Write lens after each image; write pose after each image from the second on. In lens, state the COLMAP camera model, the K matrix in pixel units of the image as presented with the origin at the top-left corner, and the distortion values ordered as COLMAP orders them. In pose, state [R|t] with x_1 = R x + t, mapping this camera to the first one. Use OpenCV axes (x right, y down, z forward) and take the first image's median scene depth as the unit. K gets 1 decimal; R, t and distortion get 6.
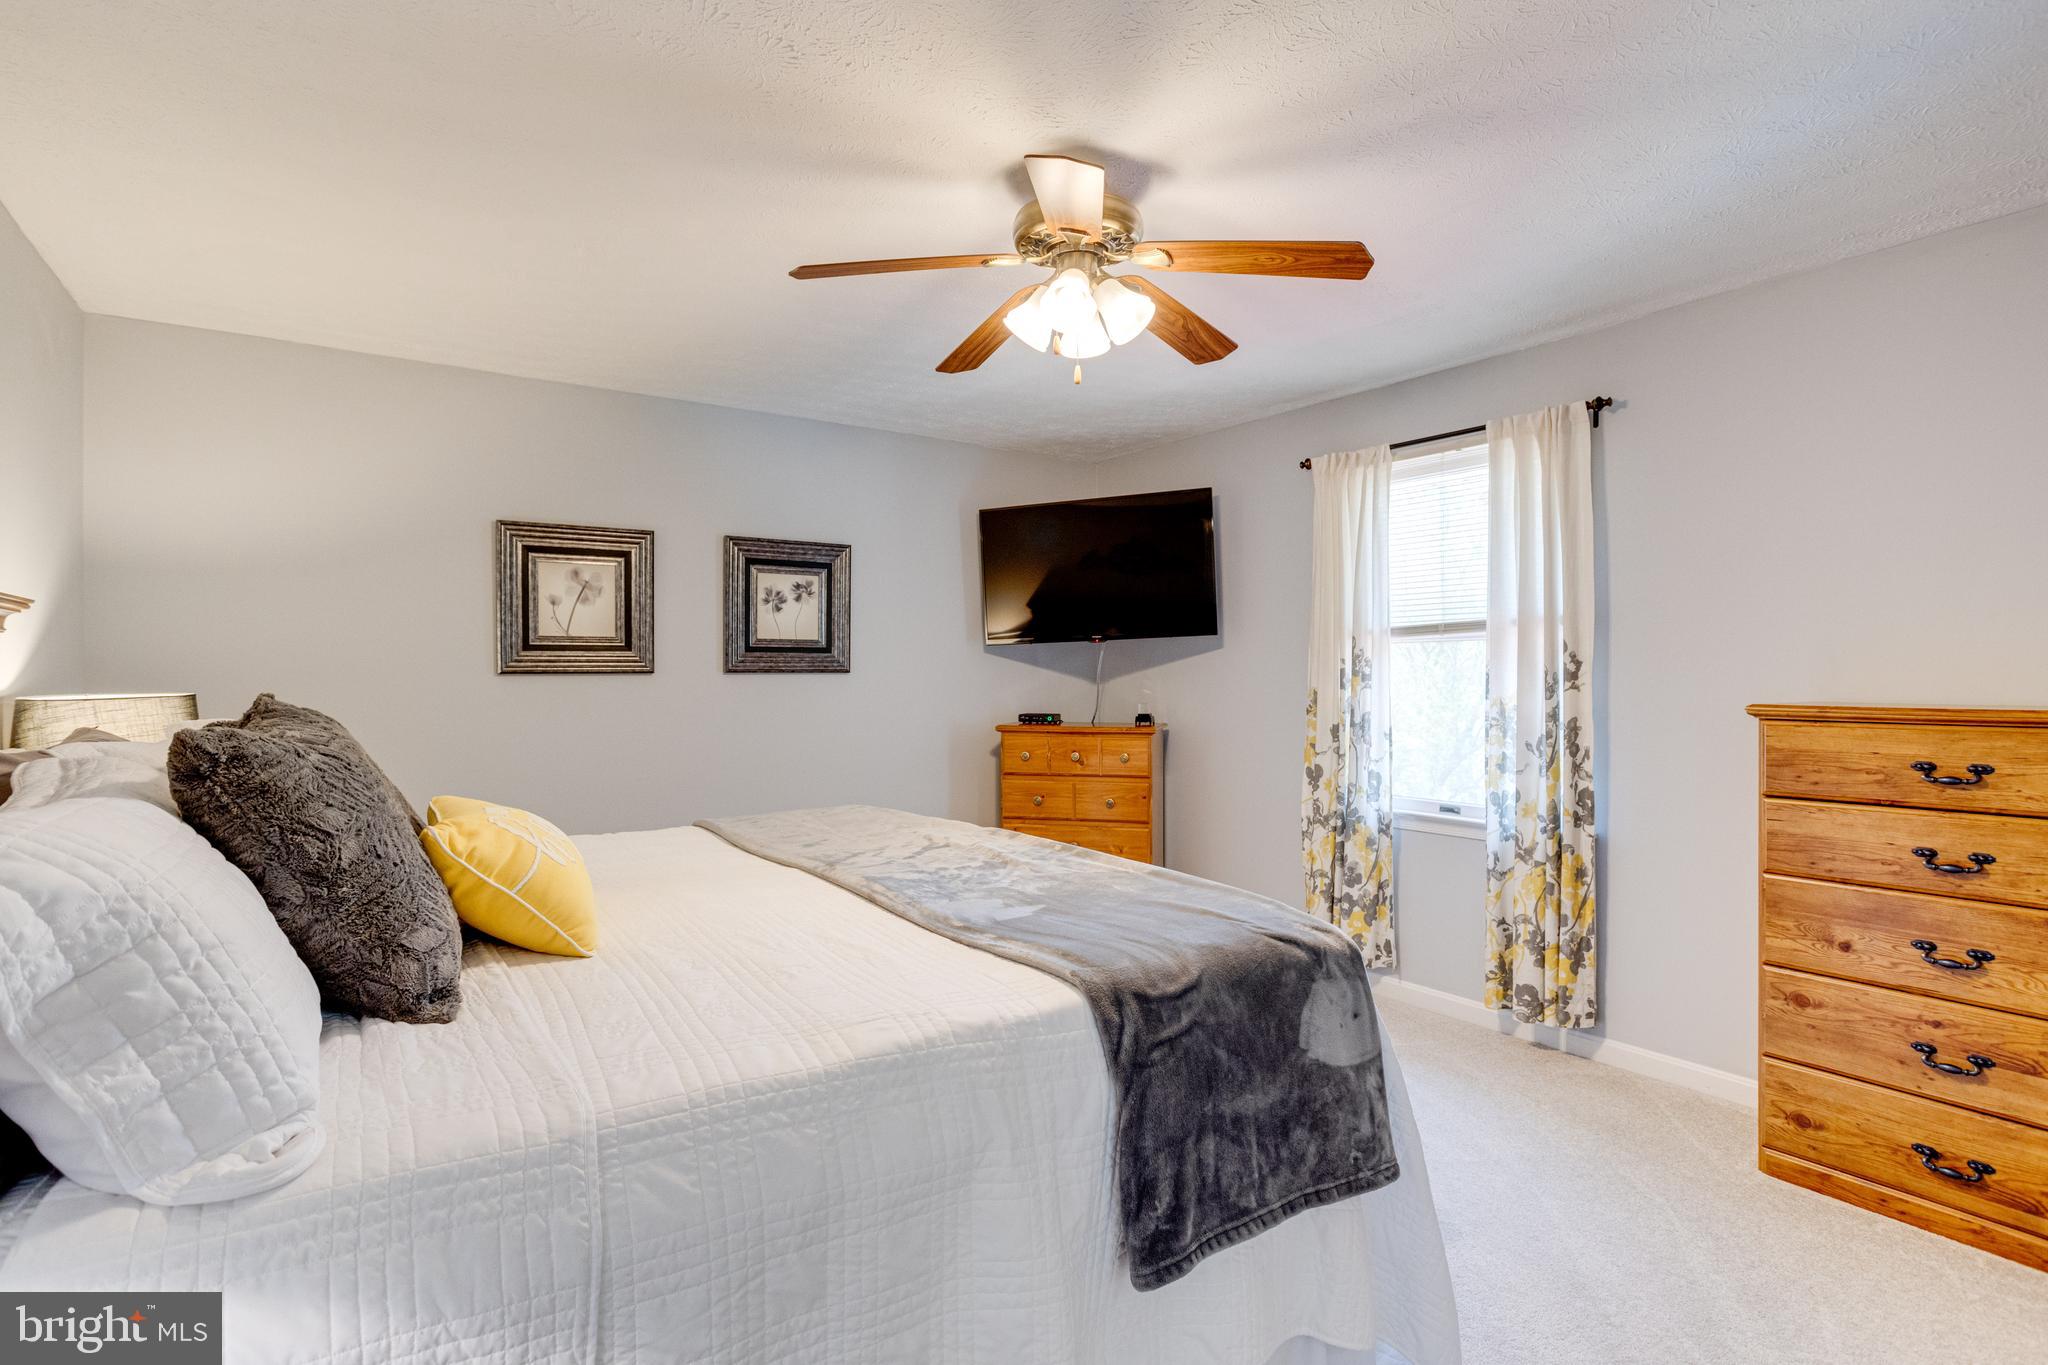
lens RADIAL K [[1002.6, 0, 1022.6], [0, 1002.6, 671.4], [0, 0, 1]] dist [-0.040747, 0.023562]
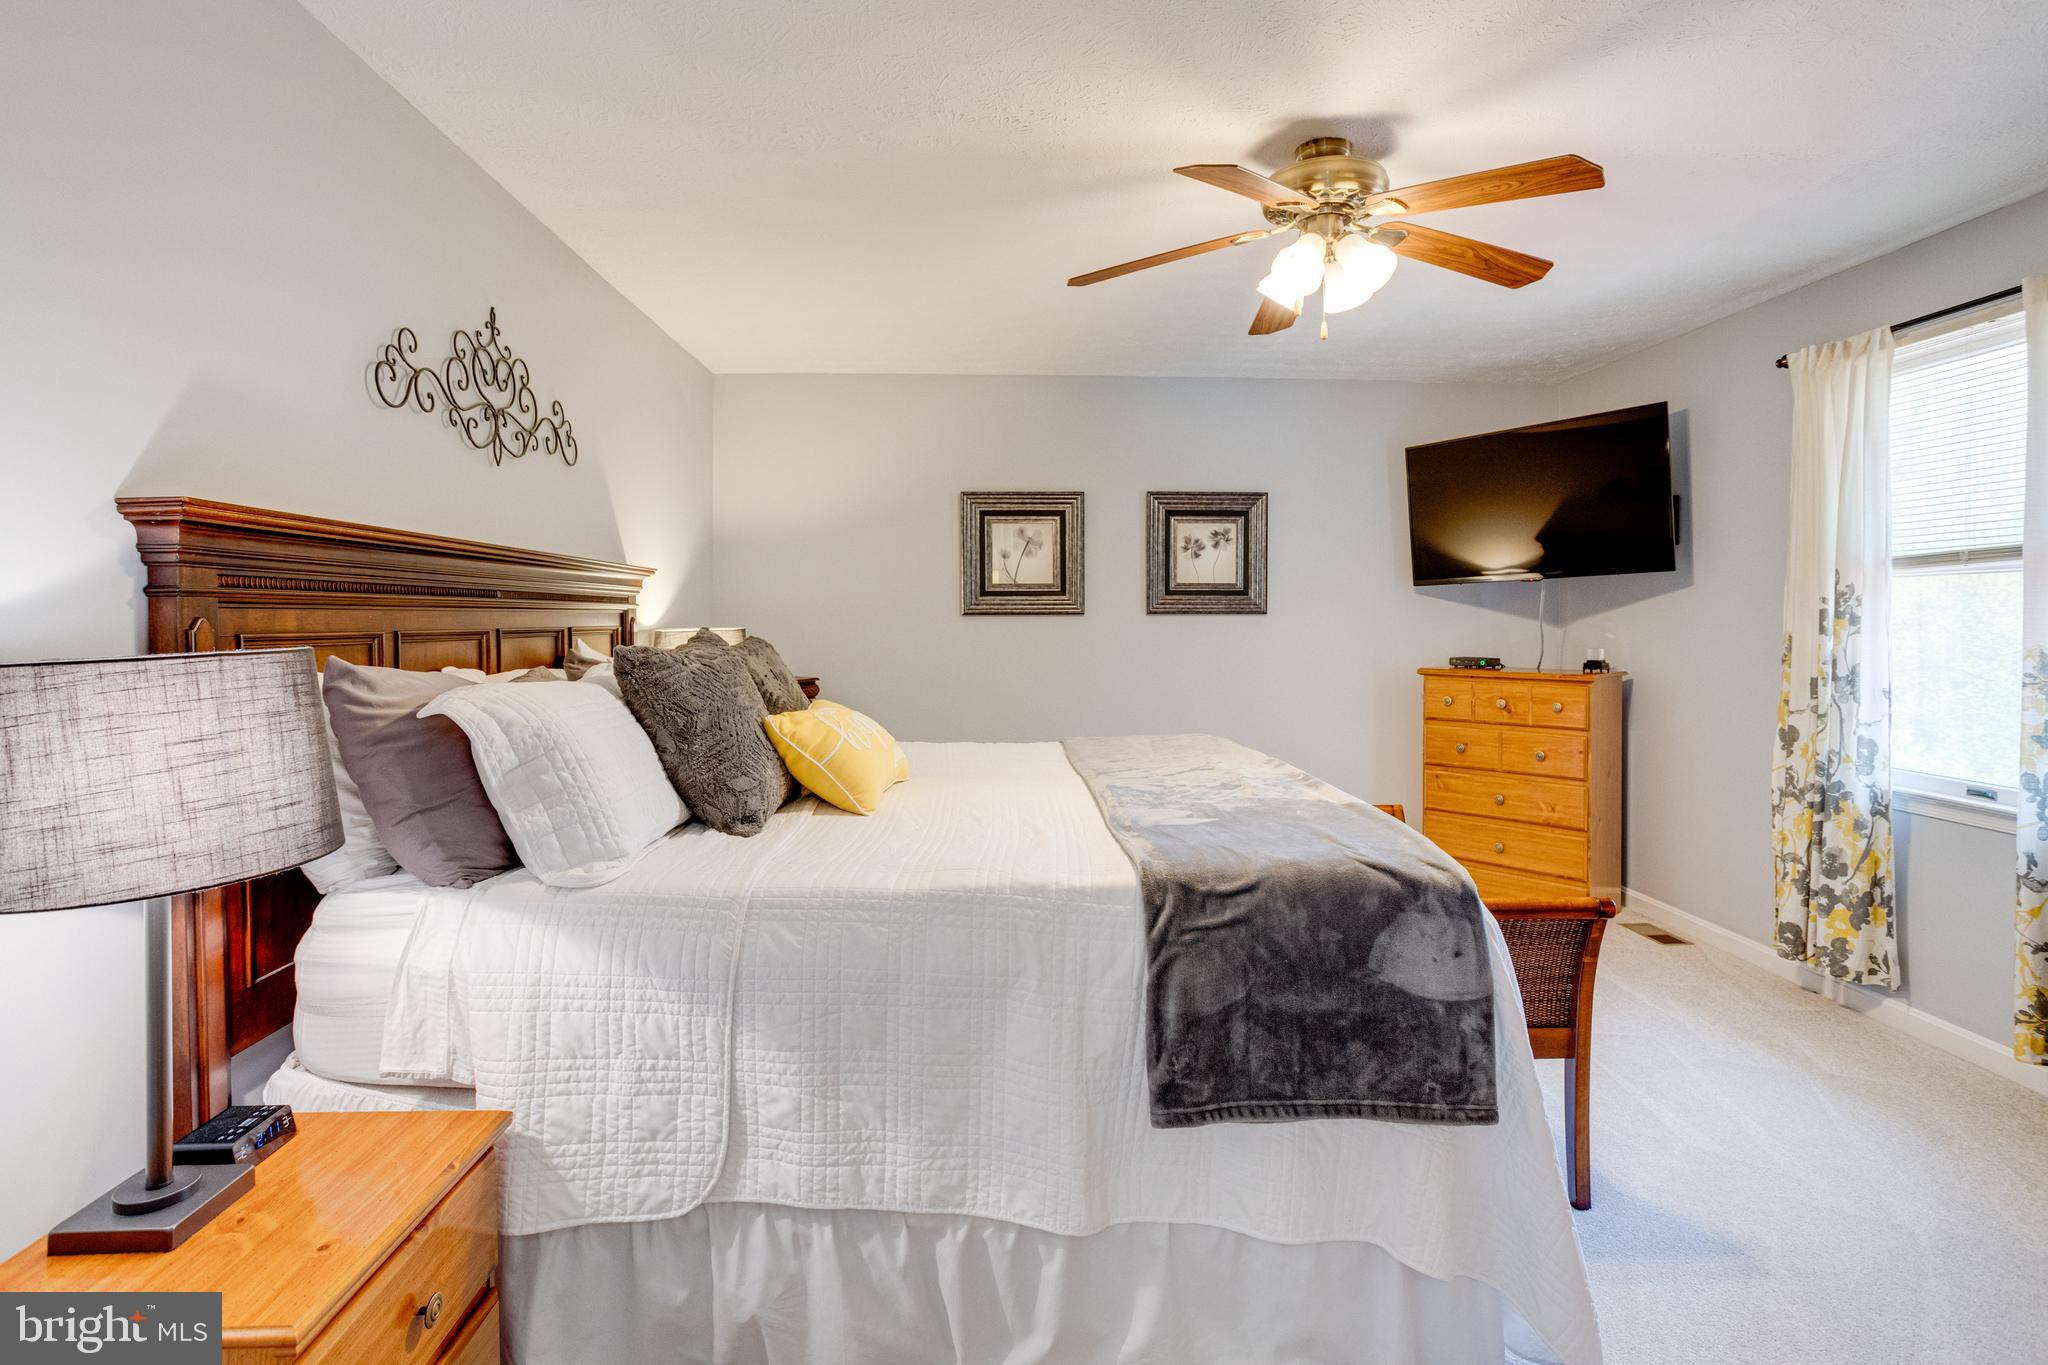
lens RADIAL K [[1018.3, 0, 1023.4], [0, 1018.3, 609.2], [0, 0, 1]] dist [-0.042127, 0.024113]
pose [[0.845617, -0.002155, -0.533785, 0.211195], [0.000167, 0.999993, -0.003772, 0.000162], [0.533790, 0.003100, 0.845612, -0.040813]]
